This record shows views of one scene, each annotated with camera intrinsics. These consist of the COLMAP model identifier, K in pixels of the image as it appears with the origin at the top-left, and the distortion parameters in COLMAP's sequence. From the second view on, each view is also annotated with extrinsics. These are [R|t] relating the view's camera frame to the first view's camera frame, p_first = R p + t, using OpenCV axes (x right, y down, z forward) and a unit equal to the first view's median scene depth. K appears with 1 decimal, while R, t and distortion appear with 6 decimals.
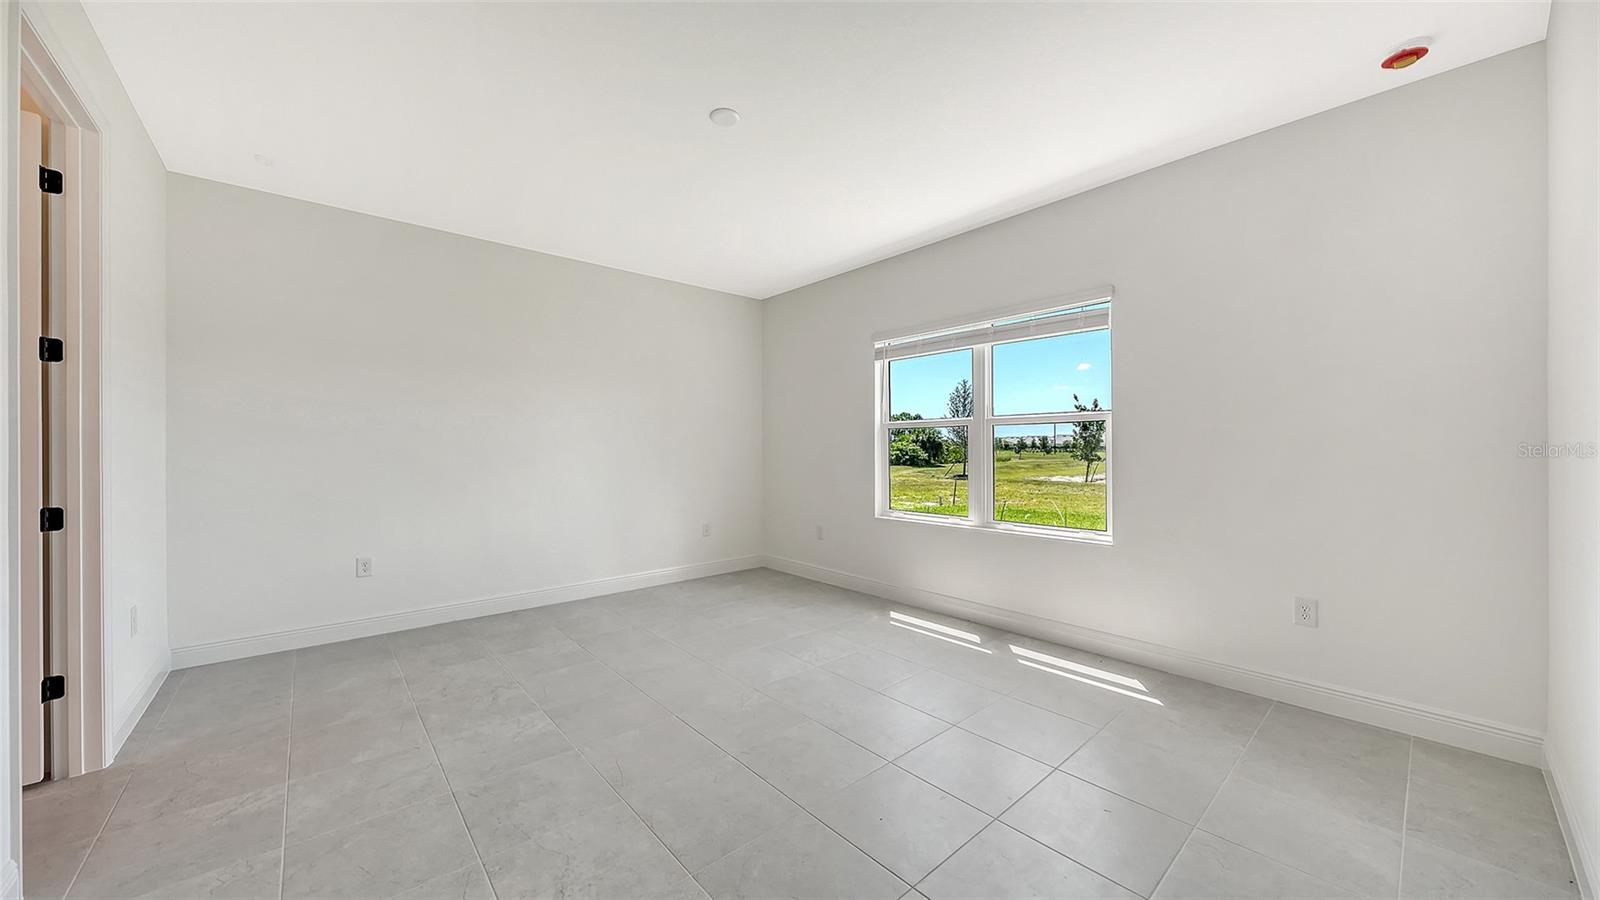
lens RADIAL K [[563.7, 0, 792.7], [0, 563.7, 450.0], [0, 0, 1]] dist [0.000613, 0.000013]
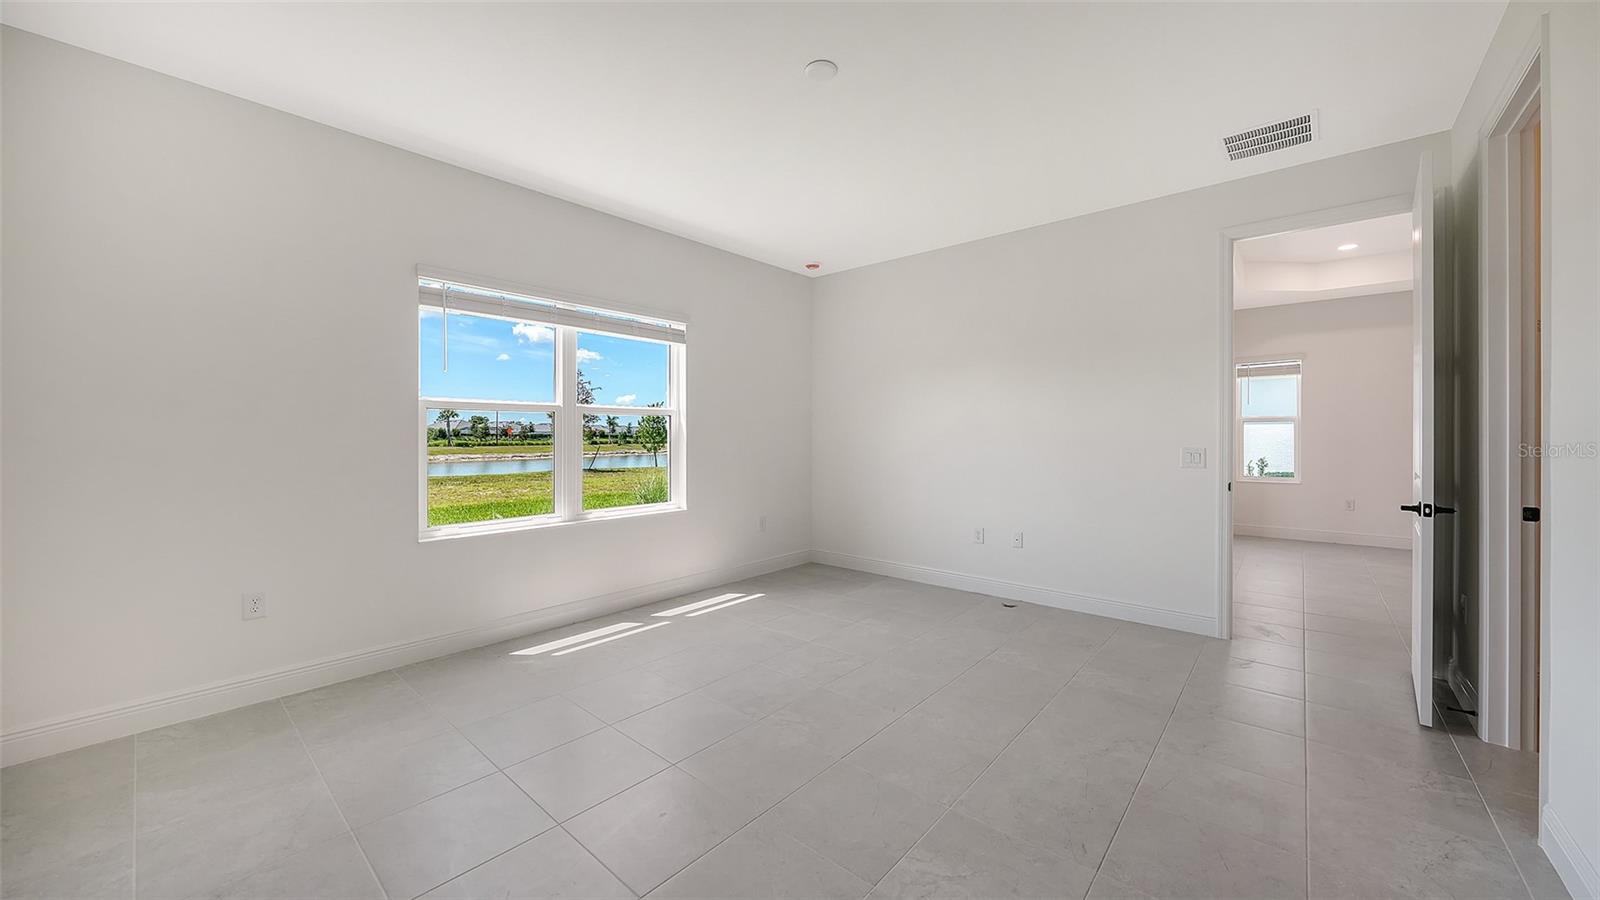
lens RADIAL K [[577.6, 0, 797.0], [0, 577.6, 434.9], [0, 0, 1]] dist [-0.001168, -0.000090]
pose [[-0.141045, -0.000852, 0.990003, -0.756091], [0.001225, 0.999999, 0.001036, -0.007658], [-0.990002, 0.001359, -0.141043, 0.856720]]
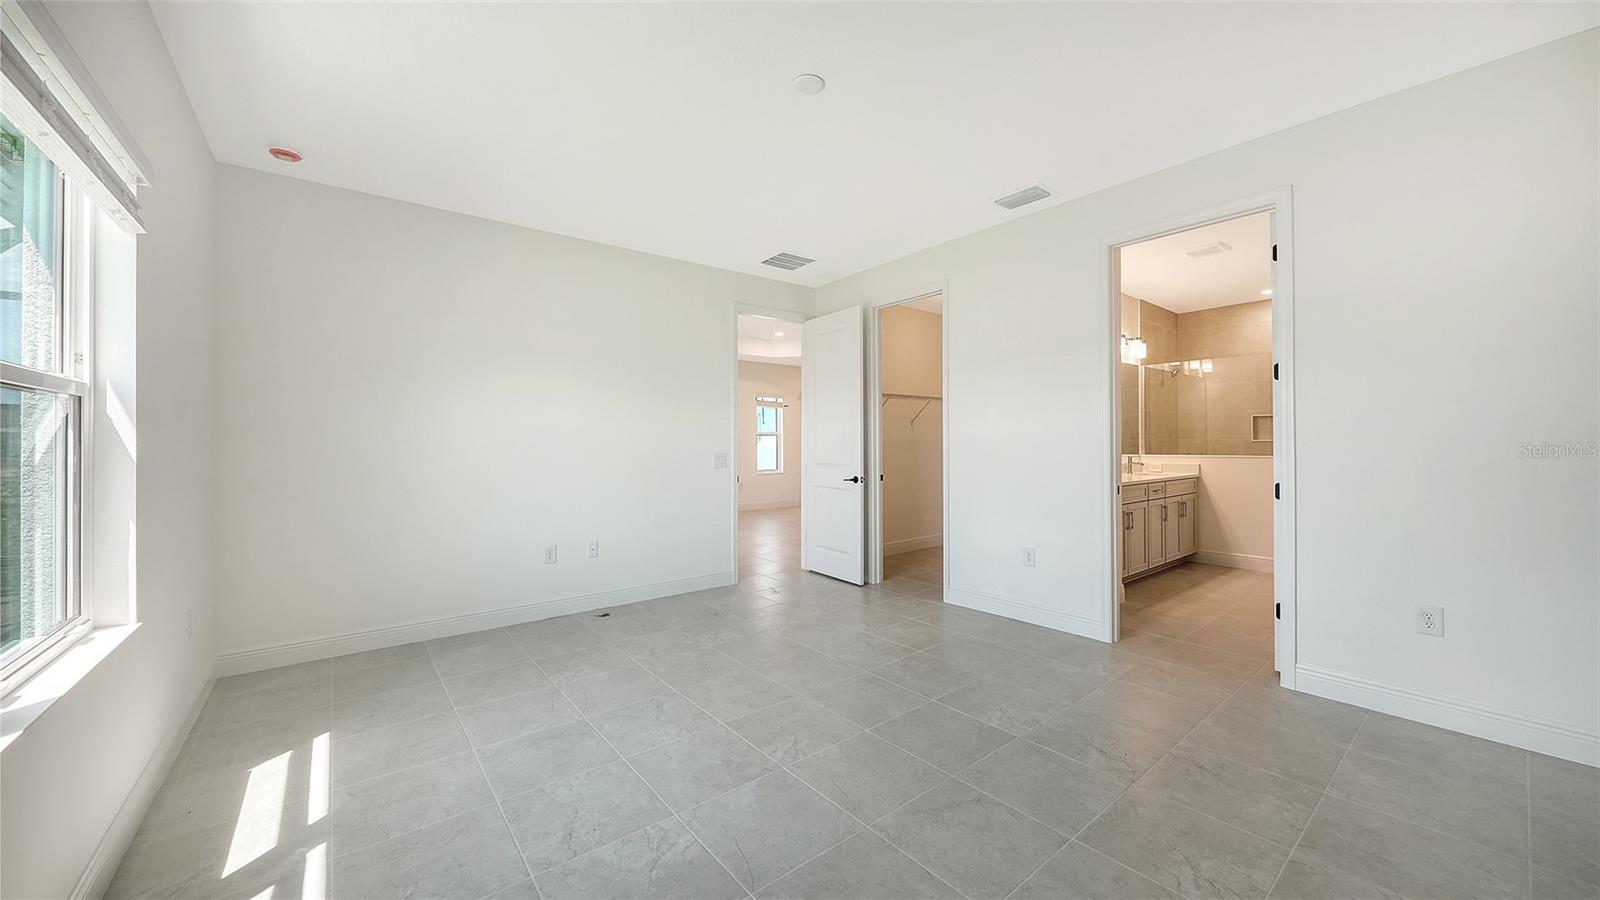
lens RADIAL K [[577.6, 0, 797.0], [0, 577.6, 434.9], [0, 0, 1]] dist [-0.001168, -0.000090]
pose [[-0.999037, 0.008766, 0.042993, -0.101360], [0.008014, 0.999812, -0.017650, -0.000706], [-0.043140, -0.017288, -0.998919, 1.420468]]
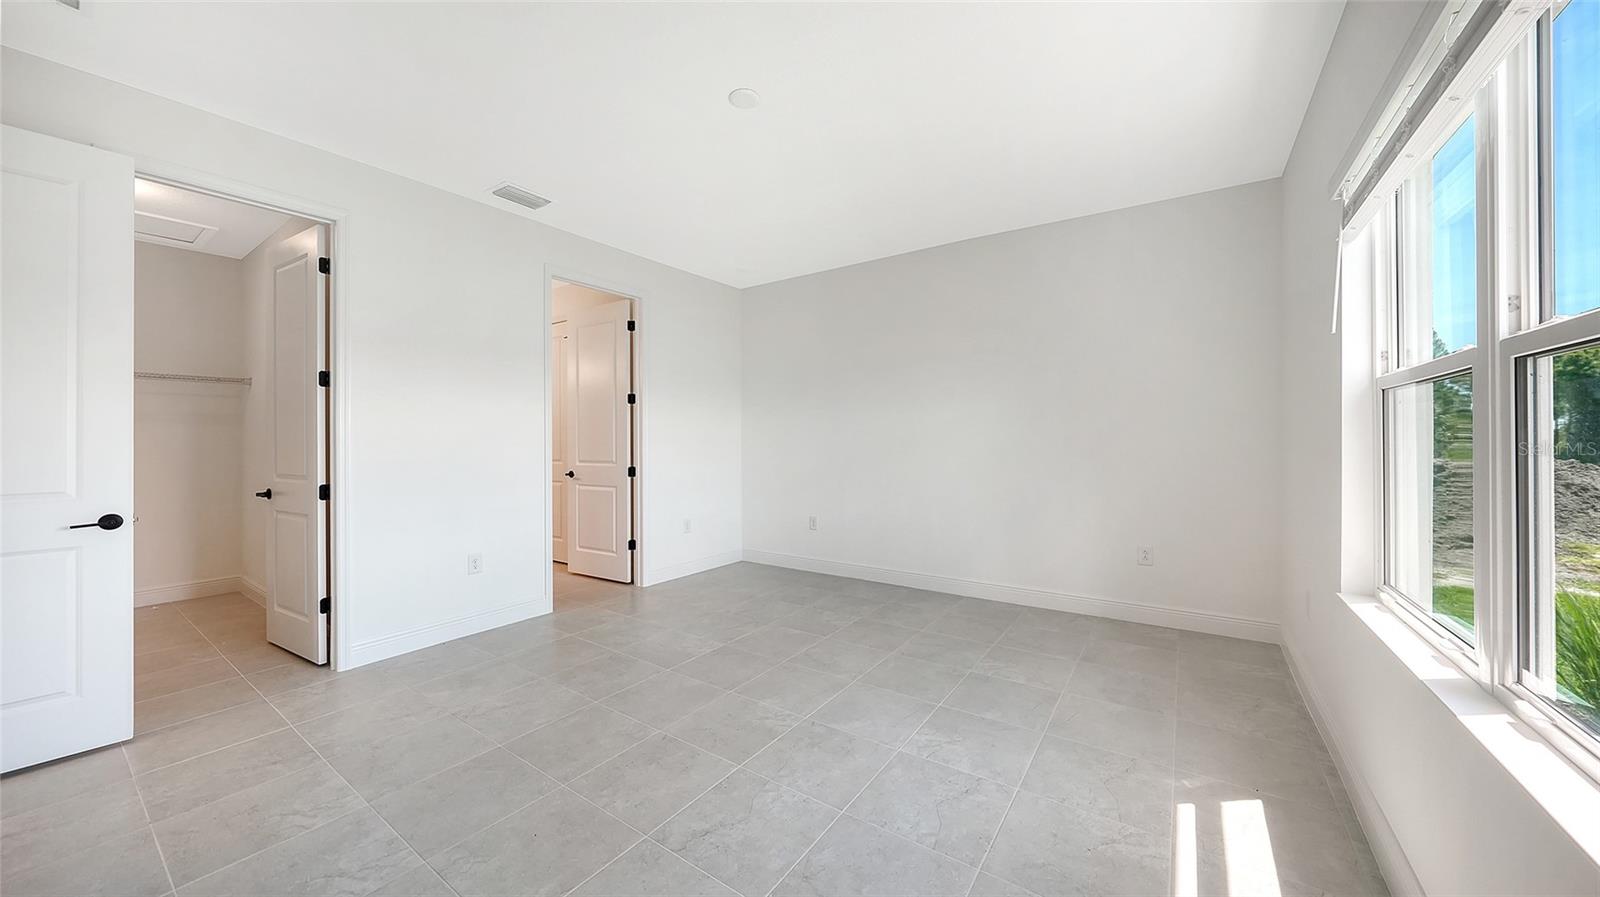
lens RADIAL K [[550.6, 0, 791.0], [0, 550.6, 454.4], [0, 0, 1]] dist [0.000493, -0.000012]
pose [[0.233723, 0.023934, -0.972009, 0.595256], [0.005697, 0.999646, 0.025985, -0.004726], [0.972286, -0.011611, 0.233504, 0.630391]]
